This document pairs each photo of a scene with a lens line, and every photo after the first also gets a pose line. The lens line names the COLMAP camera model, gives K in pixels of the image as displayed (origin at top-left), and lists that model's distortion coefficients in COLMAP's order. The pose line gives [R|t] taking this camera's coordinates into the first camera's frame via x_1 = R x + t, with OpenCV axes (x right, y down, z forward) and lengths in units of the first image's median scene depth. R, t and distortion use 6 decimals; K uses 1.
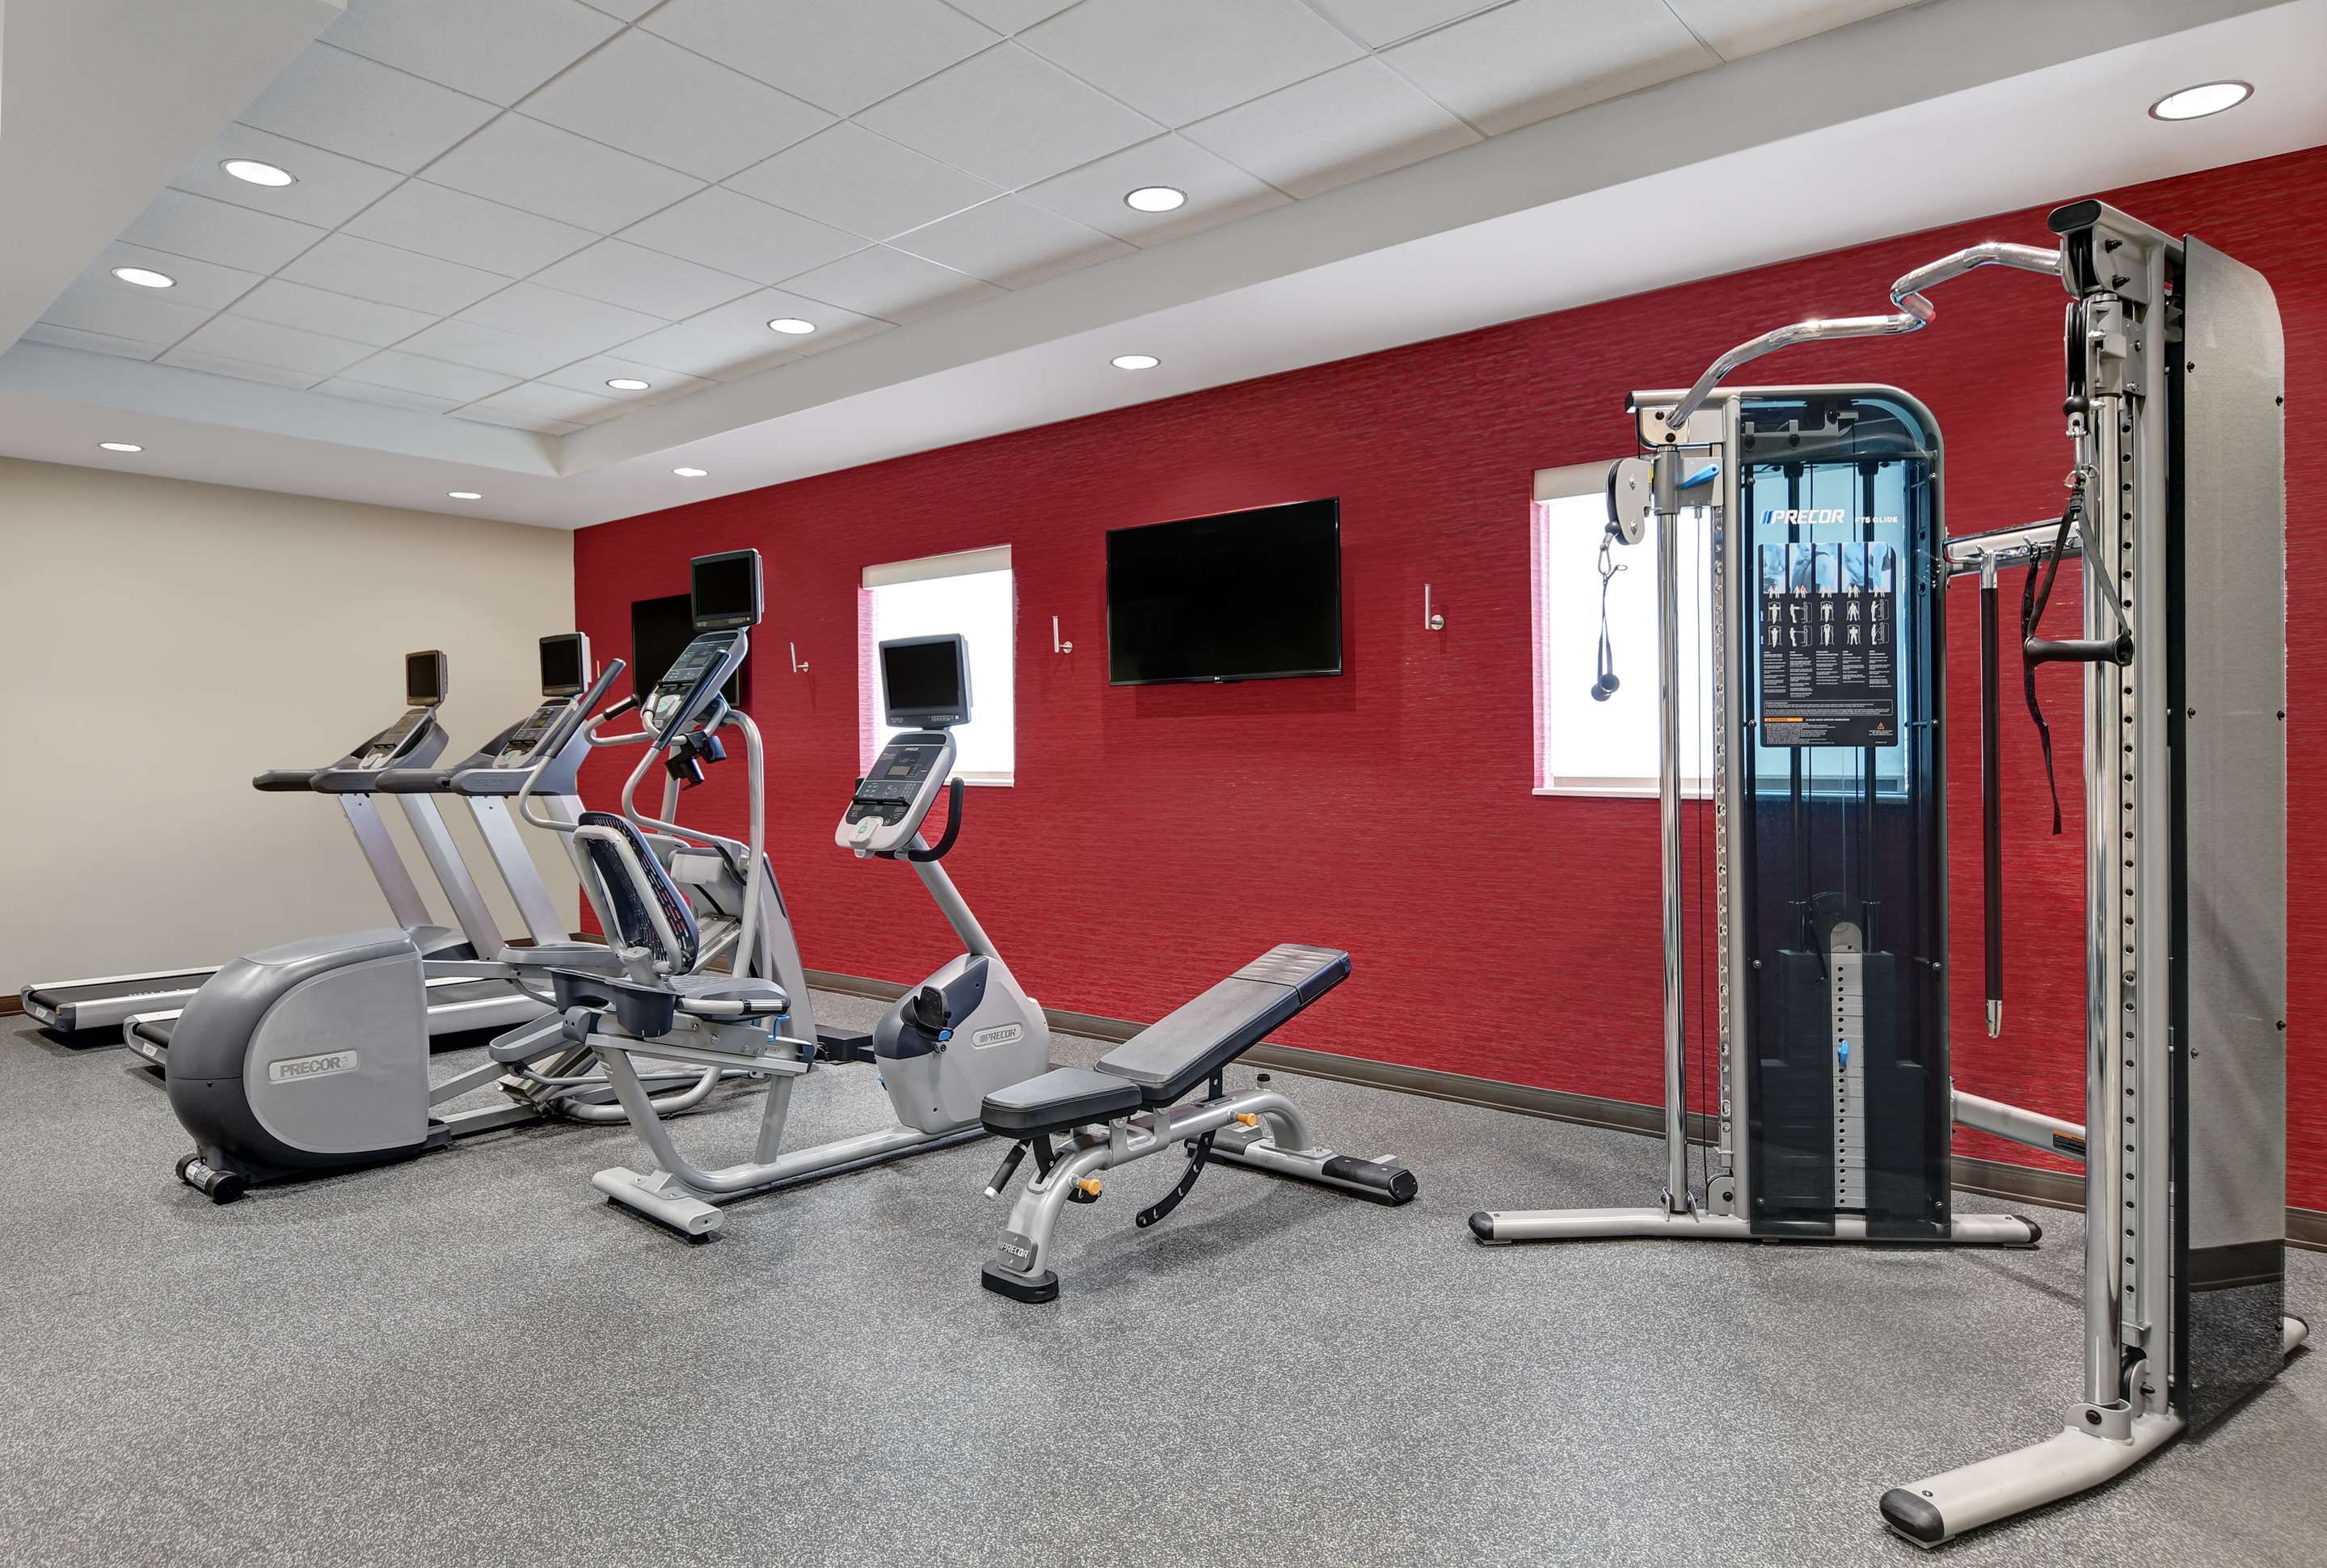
lens RADIAL K [[1293.3, 0, 1159.4], [0, 1293.3, 774.9], [0, 0, 1]] dist [0.032497, 0.001033]
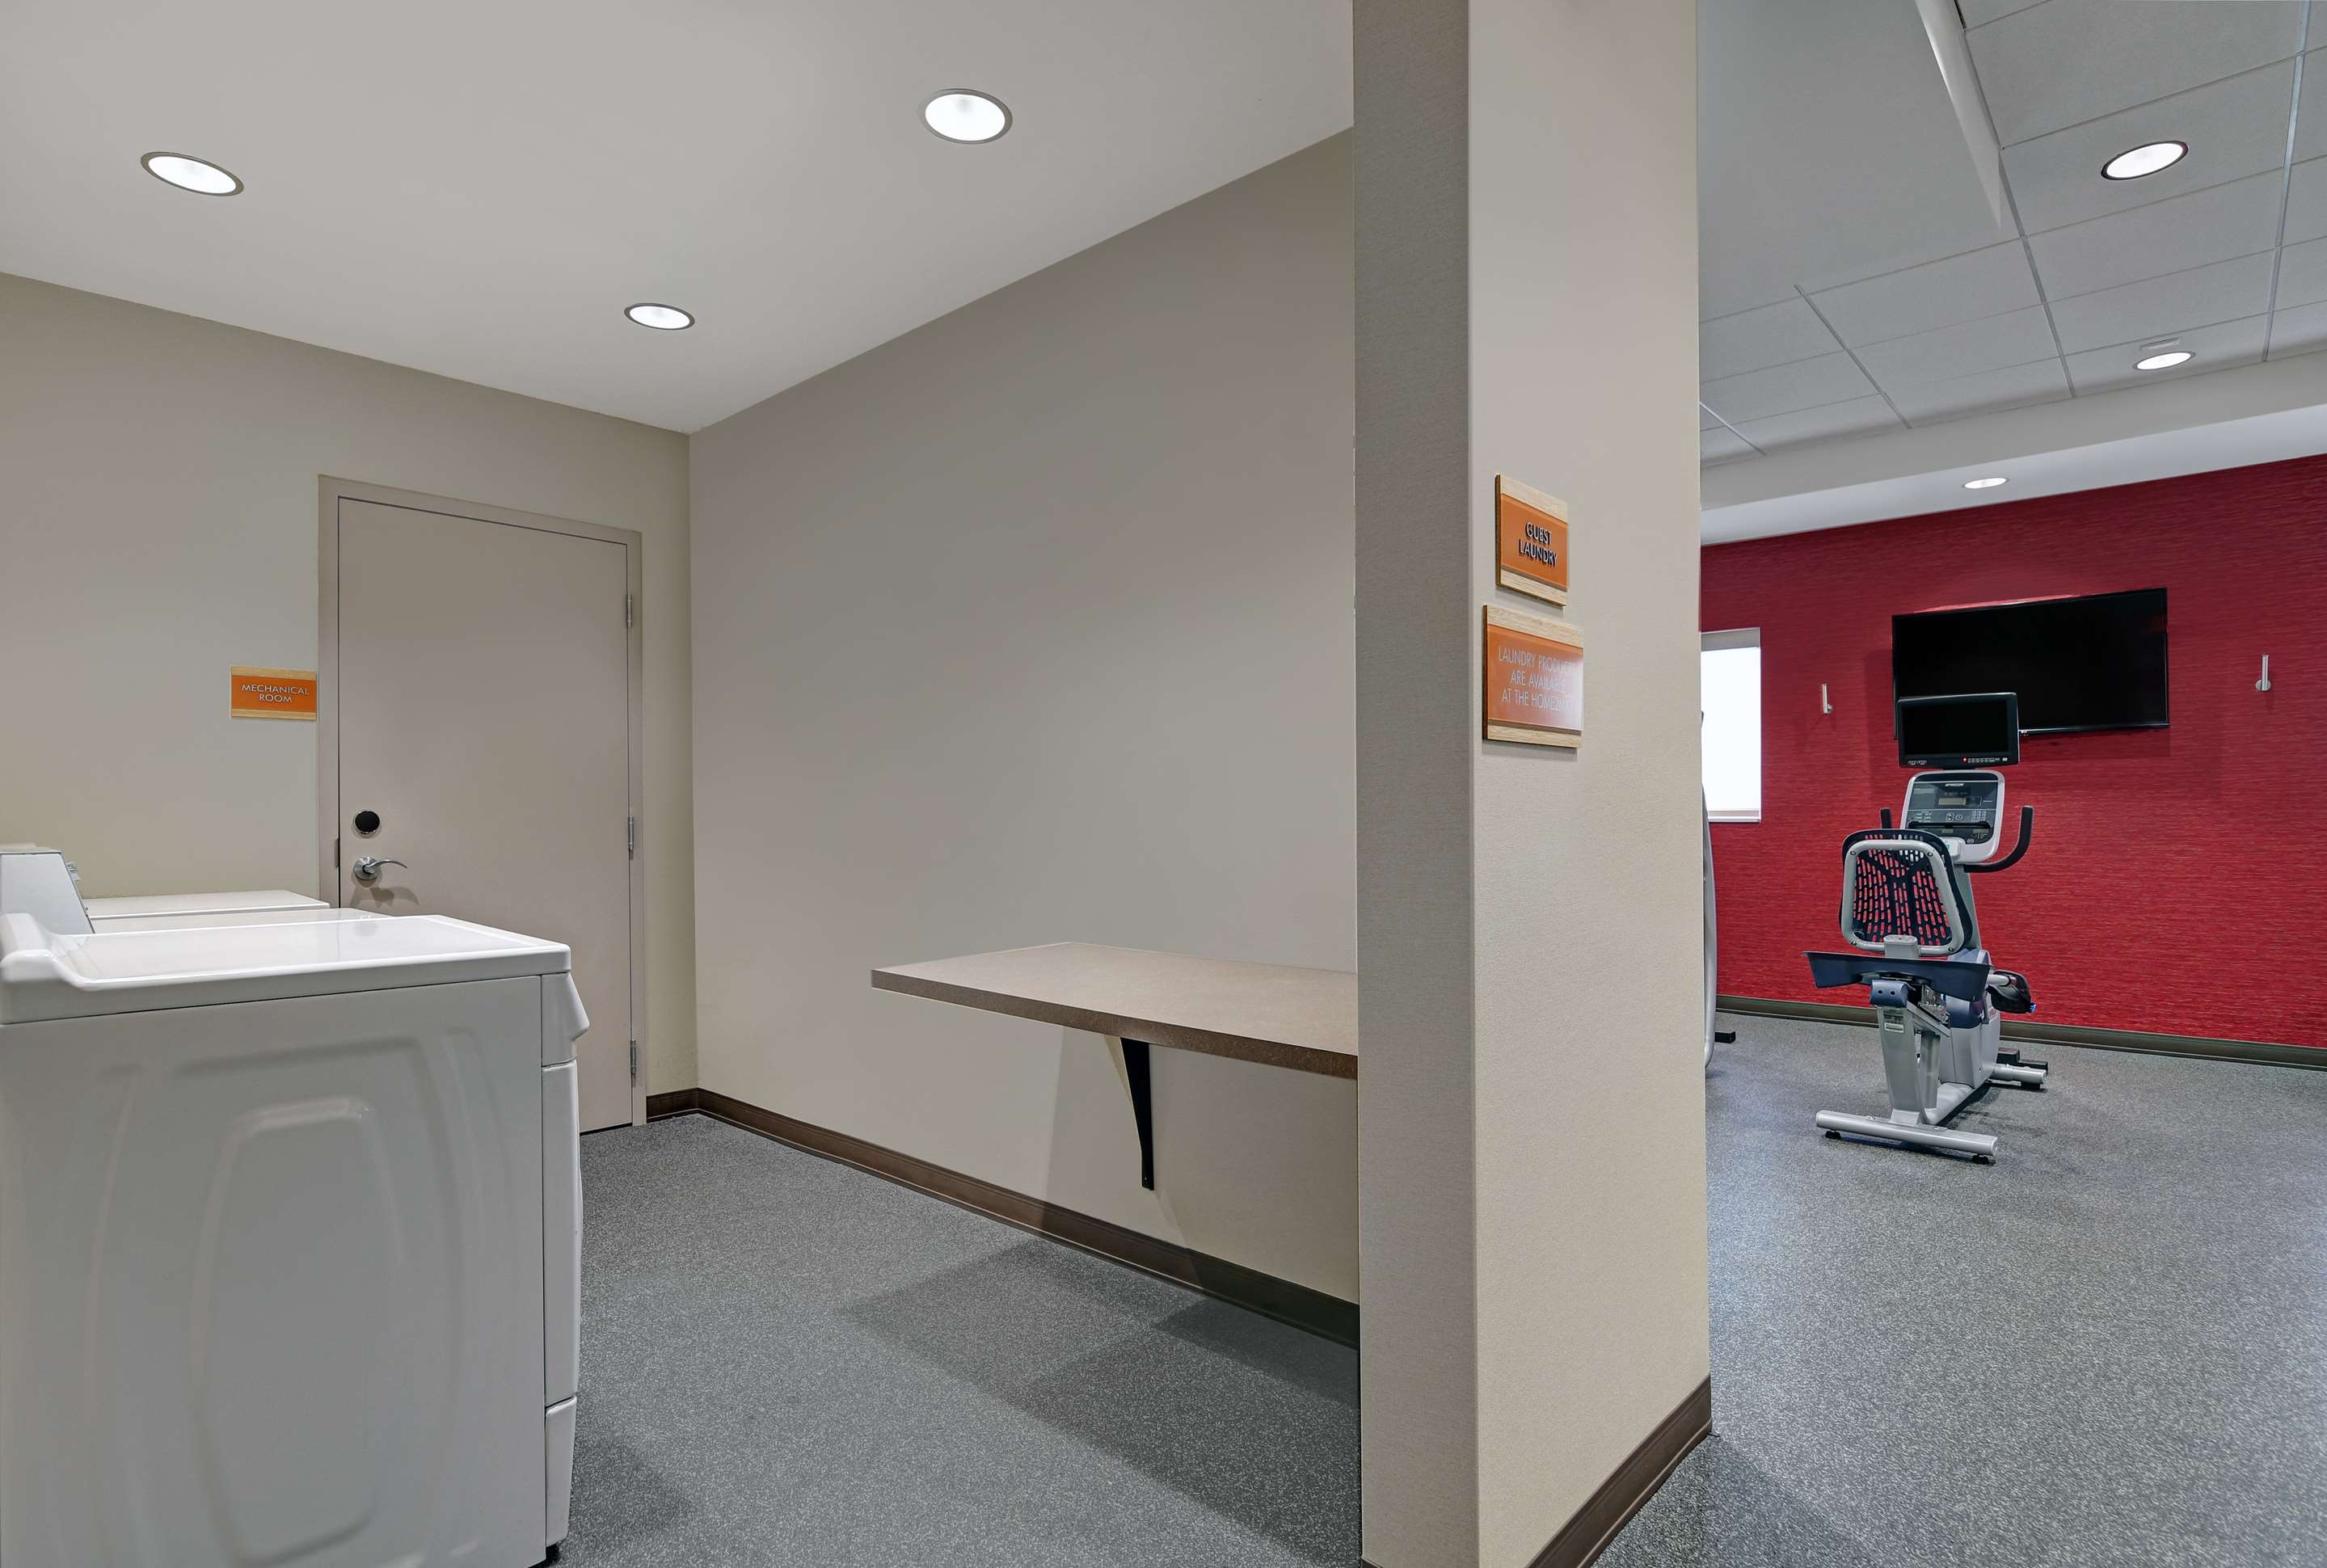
lens RADIAL K [[1096.3, 0, 1172.6], [0, 1096.3, 800.4], [0, 0, 1]] dist [-0.024890, 0.000523]
pose [[0.999287, -0.003686, -0.037577, -0.781181], [0.002602, 0.999580, -0.028854, 0.020967], [0.037667, 0.028735, 0.998877, -0.075537]]
